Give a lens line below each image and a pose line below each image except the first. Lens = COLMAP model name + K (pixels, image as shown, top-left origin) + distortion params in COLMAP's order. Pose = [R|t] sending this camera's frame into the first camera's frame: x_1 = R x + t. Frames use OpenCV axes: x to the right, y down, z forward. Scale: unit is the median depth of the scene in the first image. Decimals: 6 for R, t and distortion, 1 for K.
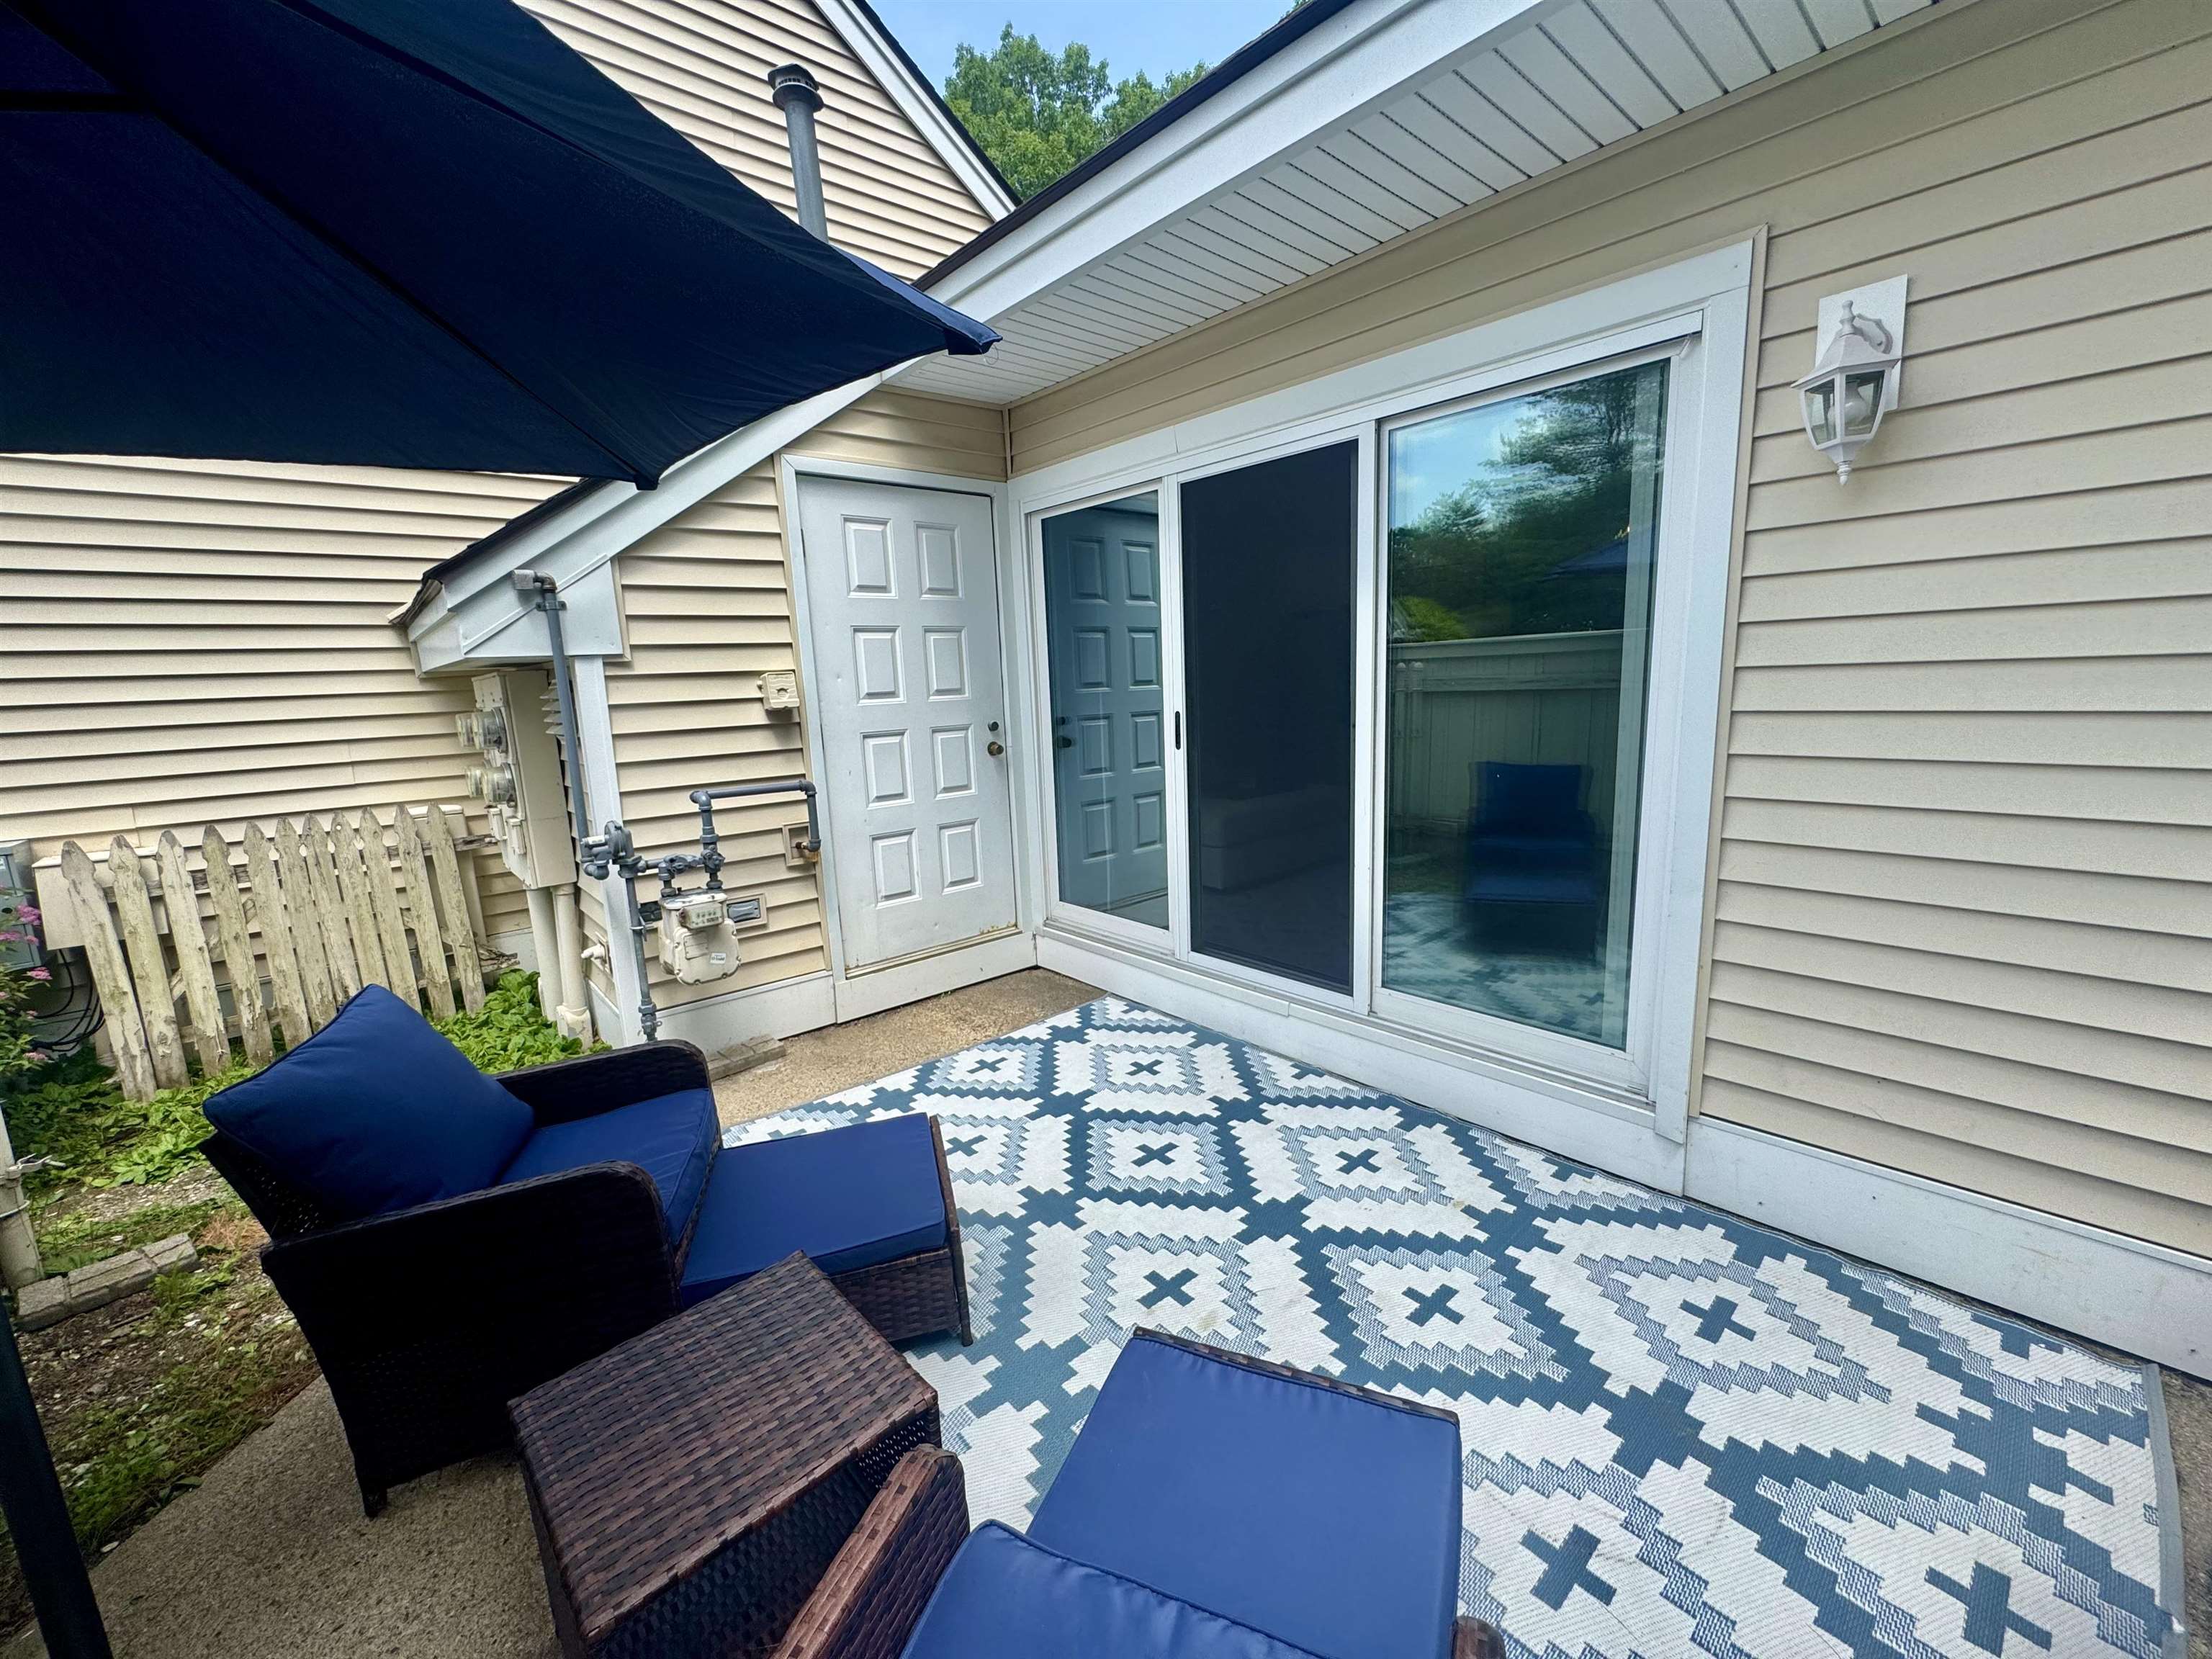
lens RADIAL K [[891.1, 0, 1107.8], [0, 891.1, 826.5], [0, 0, 1]] dist [0.000257, 0.000035]
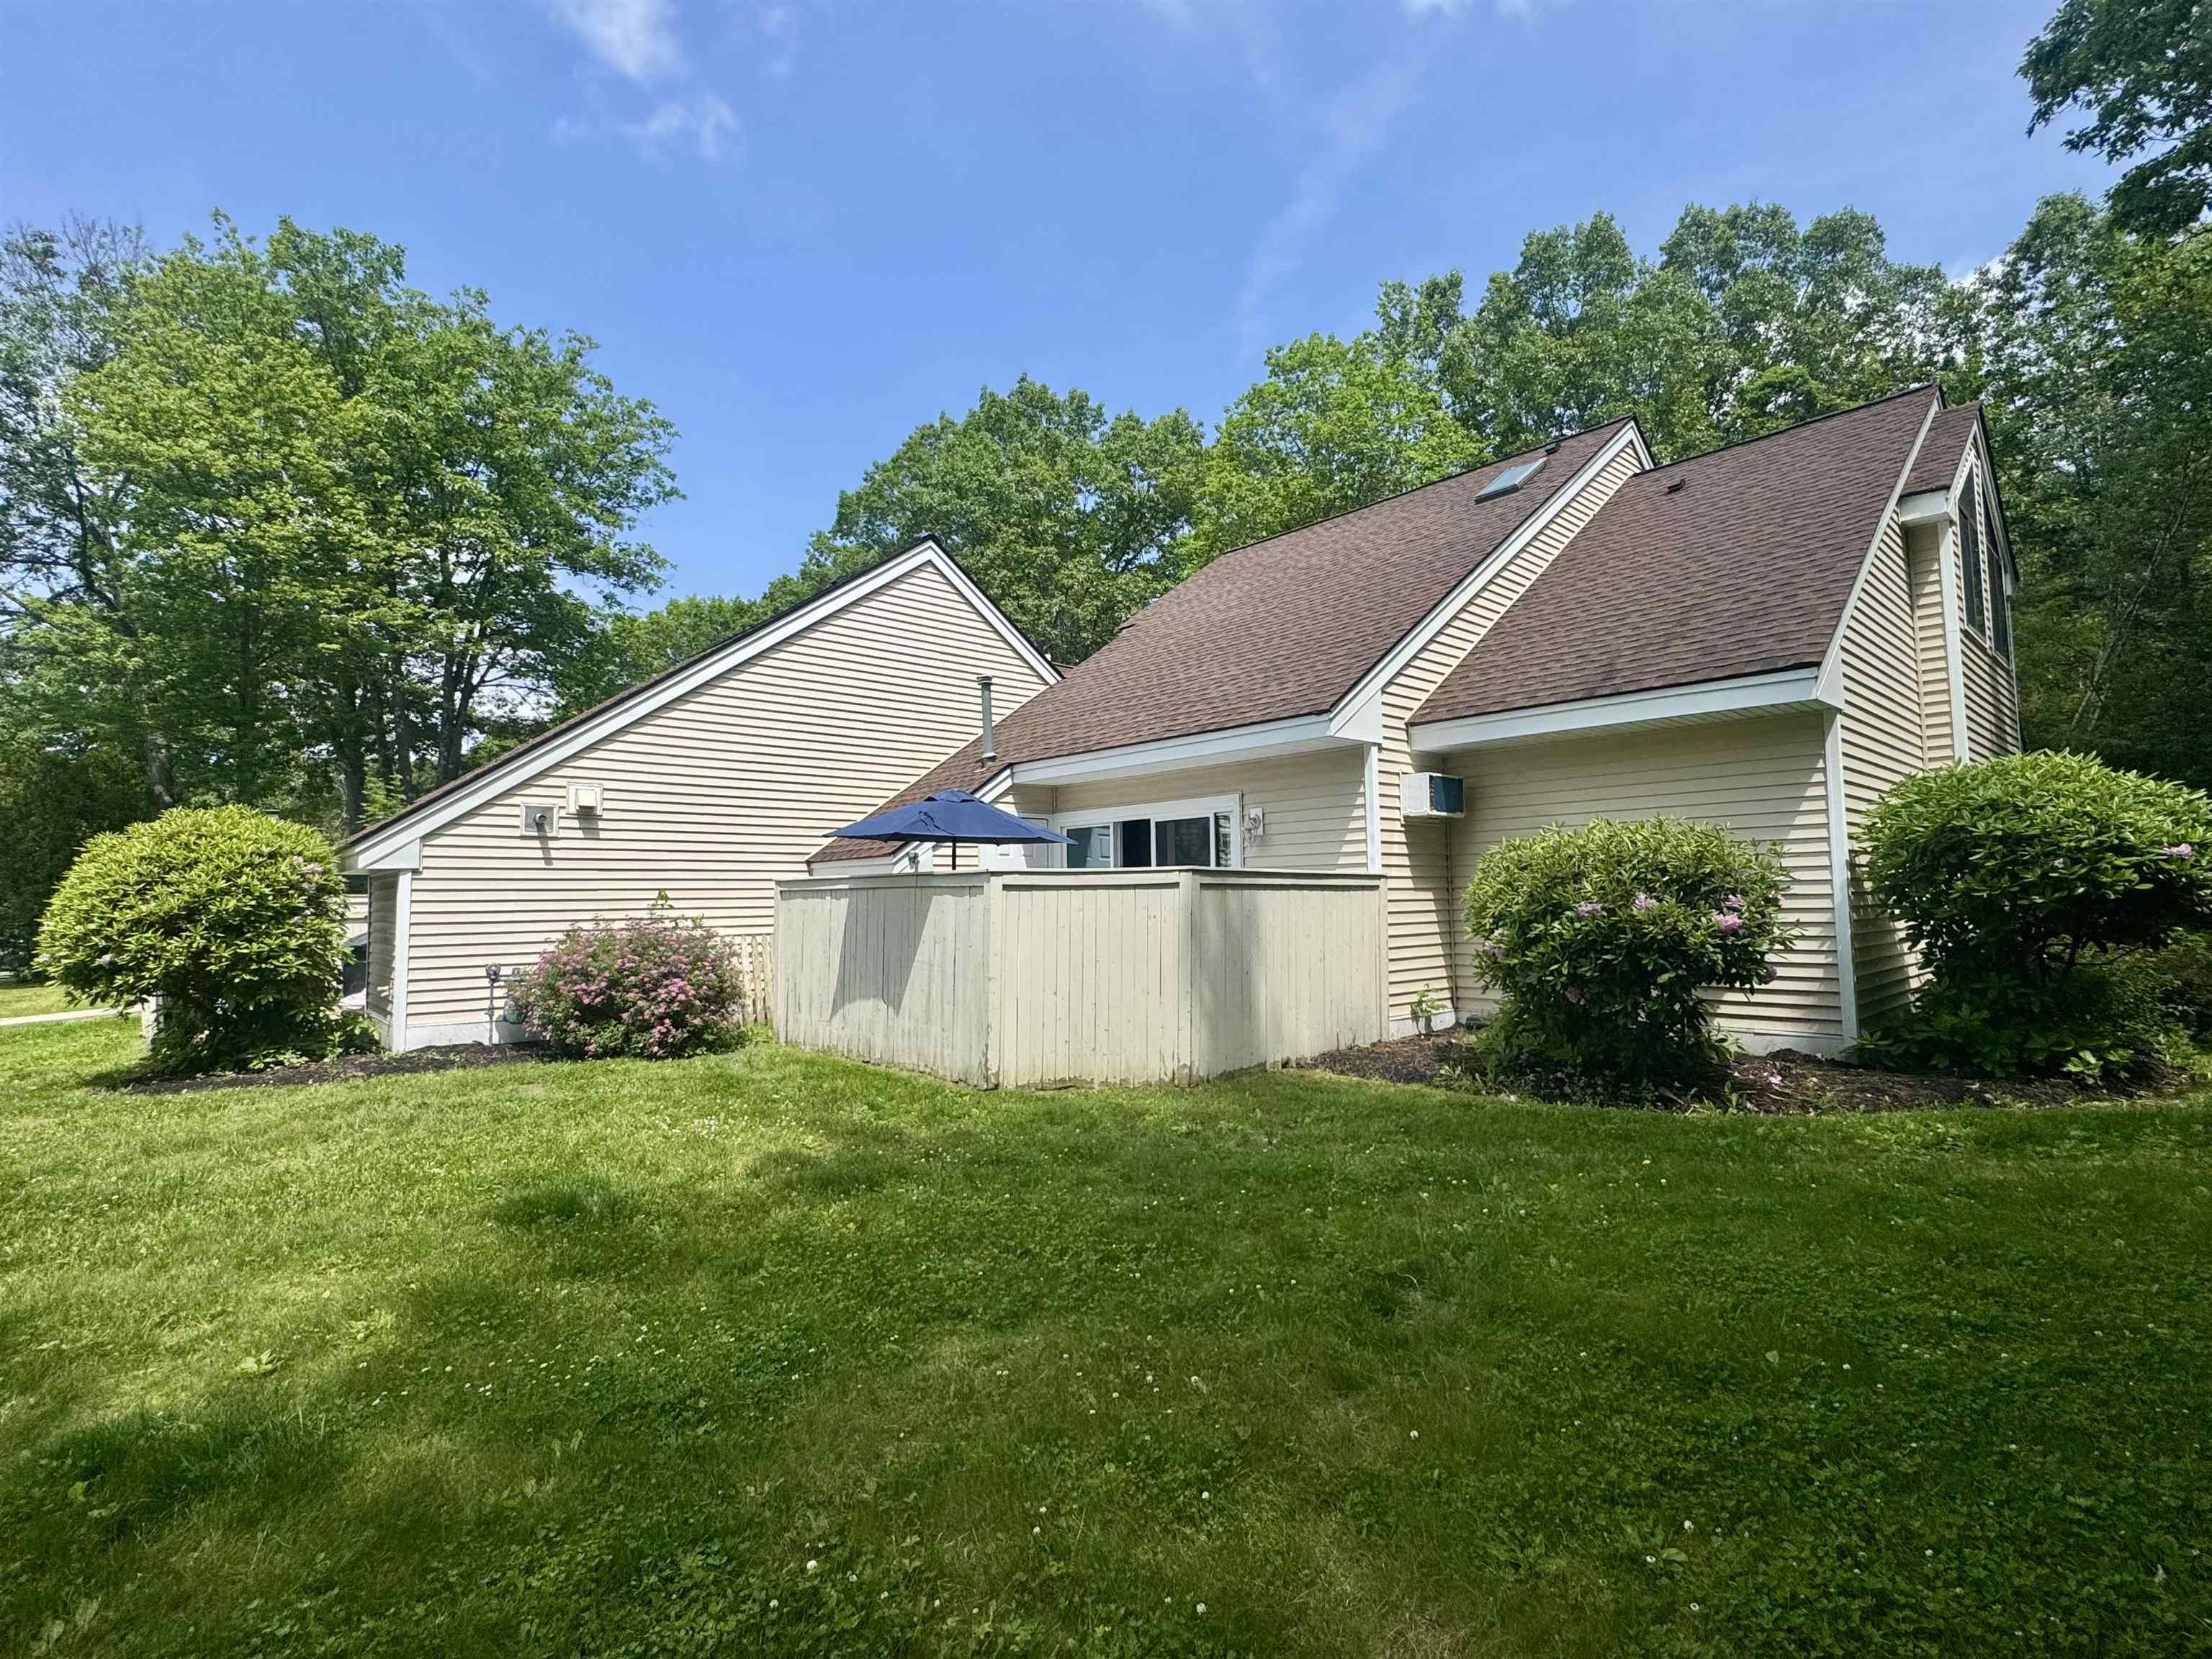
lens RADIAL K [[1023.0, 0, 1106.0], [0, 1023.0, 829.5], [0, 0, 1]] dist [-0.003421, 0.000033]
pose [[0.999591, 0.025939, 0.012058, 0.000758], [-0.022341, 0.971196, -0.237234, 0.044182], [-0.017864, 0.236867, 0.971378, -0.232154]]
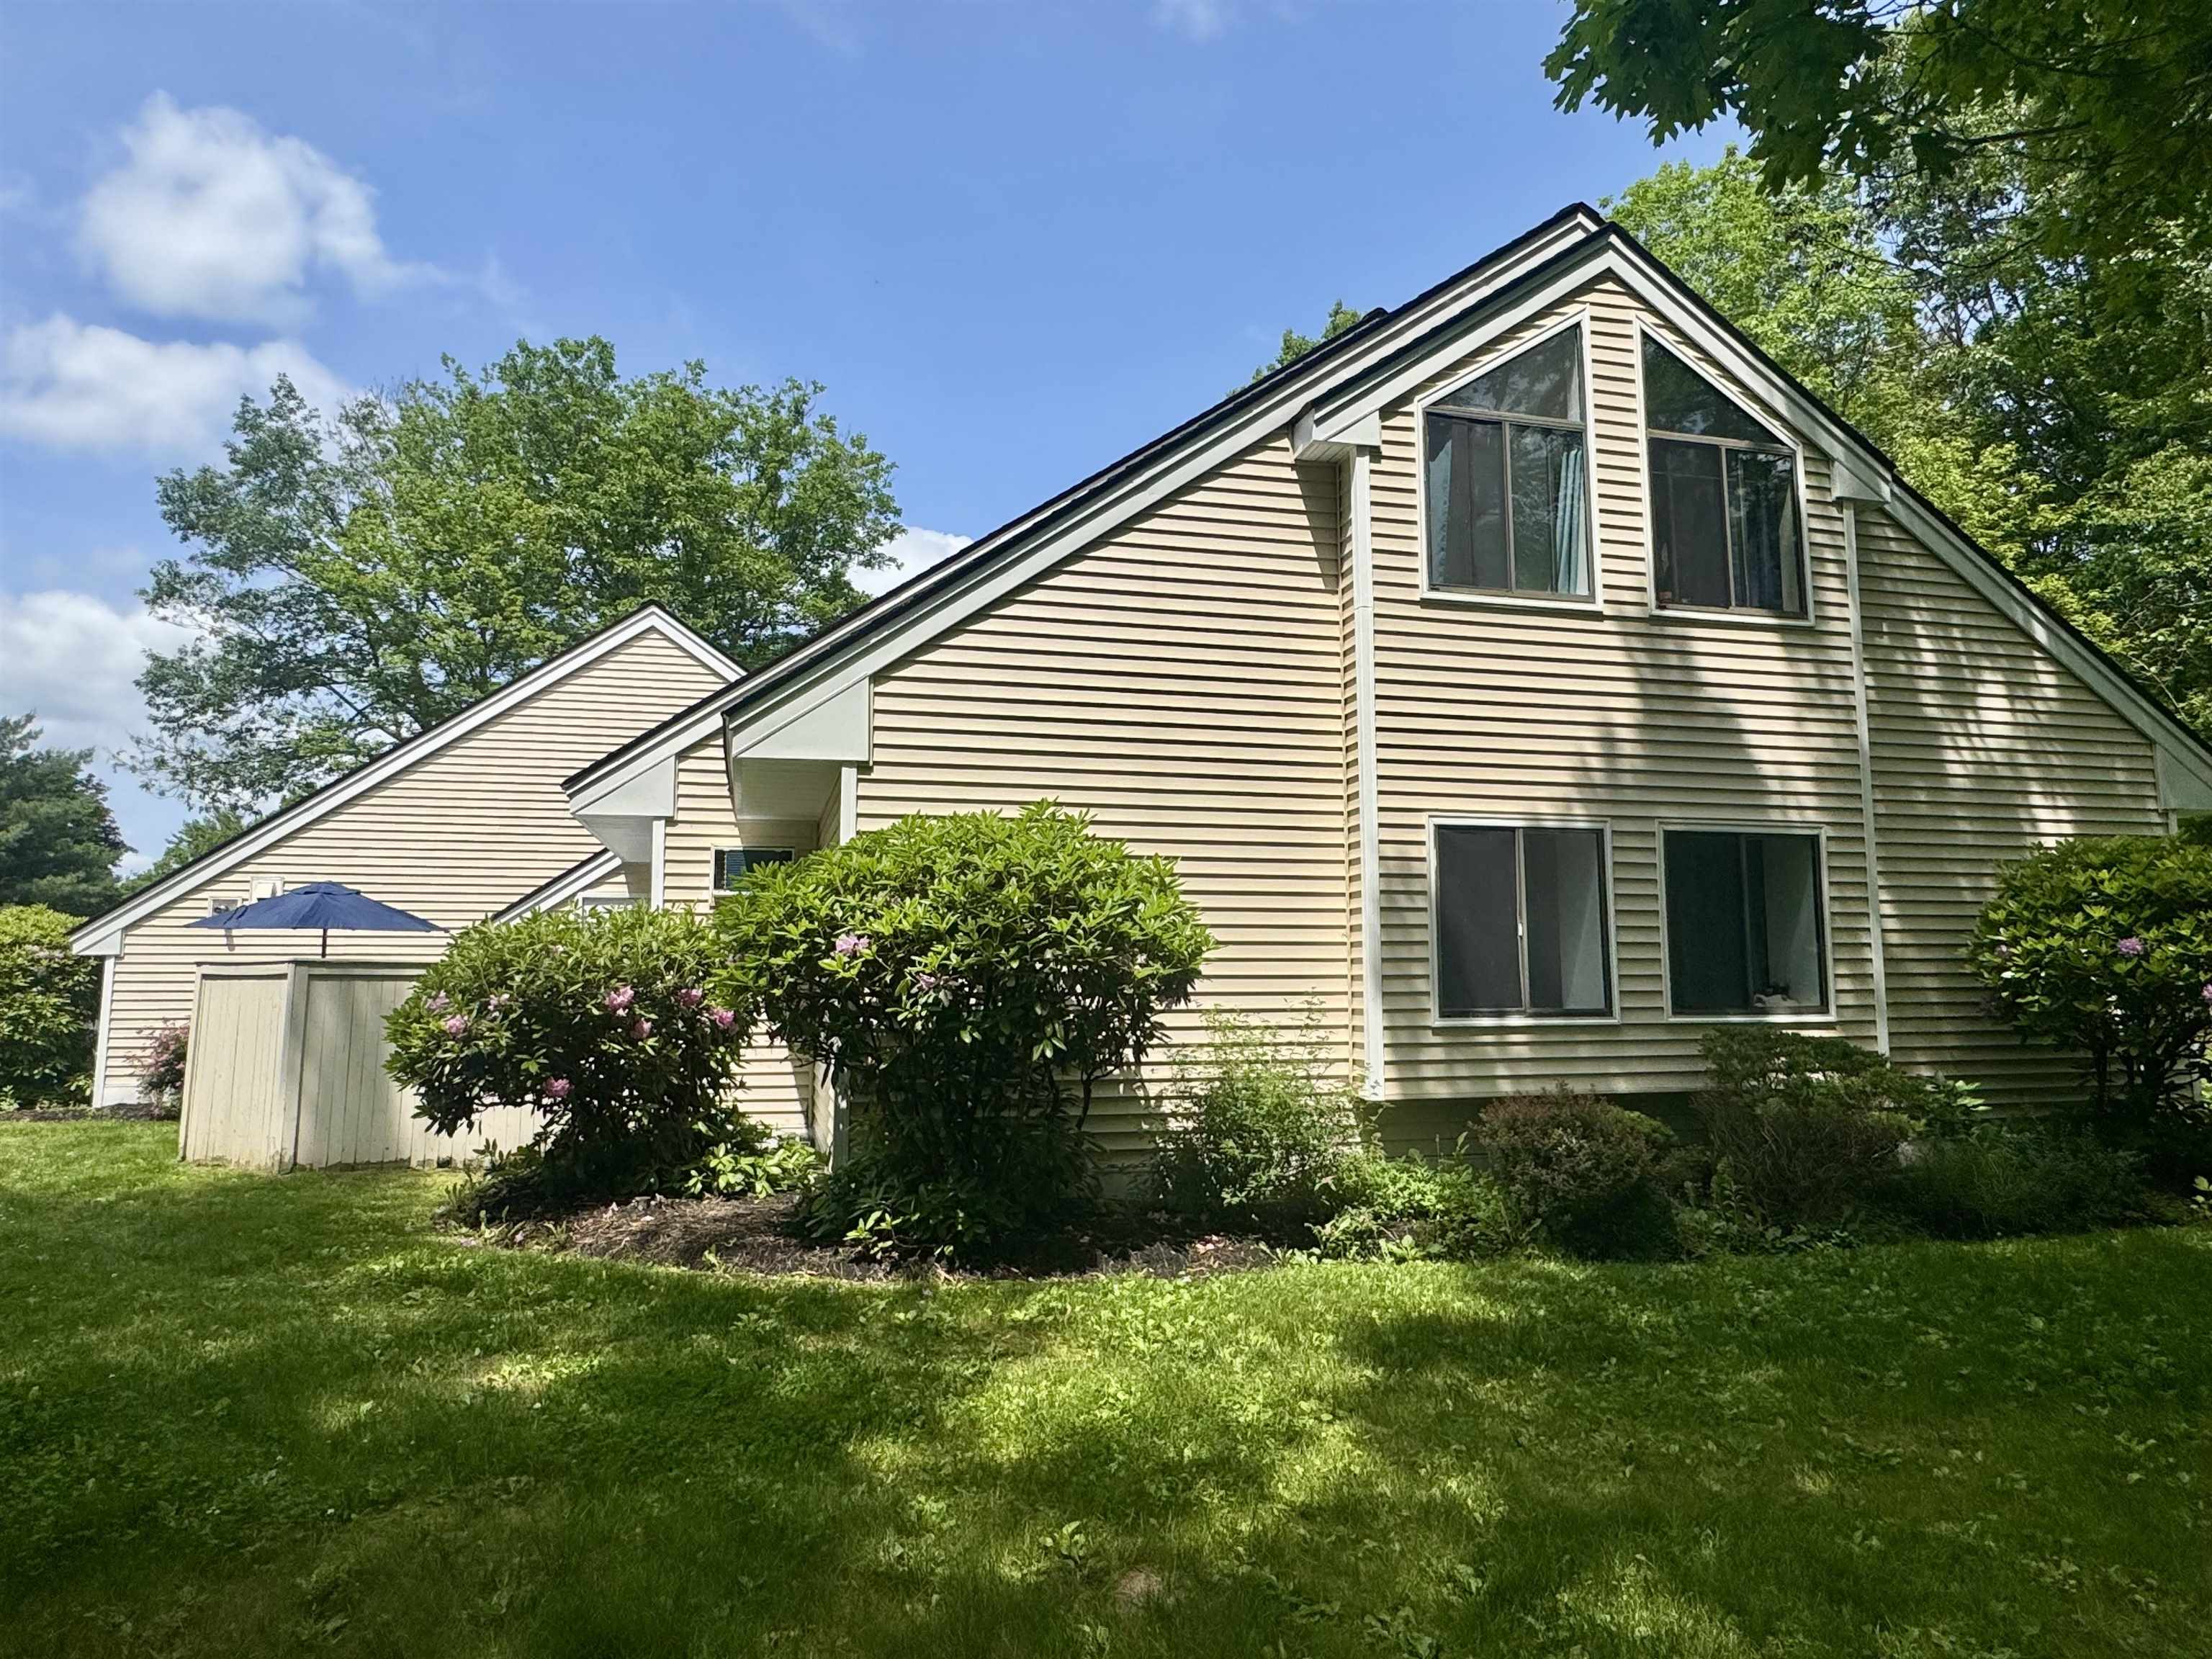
lens RADIAL K [[1337.9, 0, 1108.3], [0, 1337.9, 840.3], [0, 0, 1]] dist [0.000177, 0.001427]
pose [[0.889664, -0.011384, -0.456474, 0.316935], [-0.109011, 0.965488, -0.236539, 0.024545], [0.443413, 0.260200, 0.857718, -0.198162]]
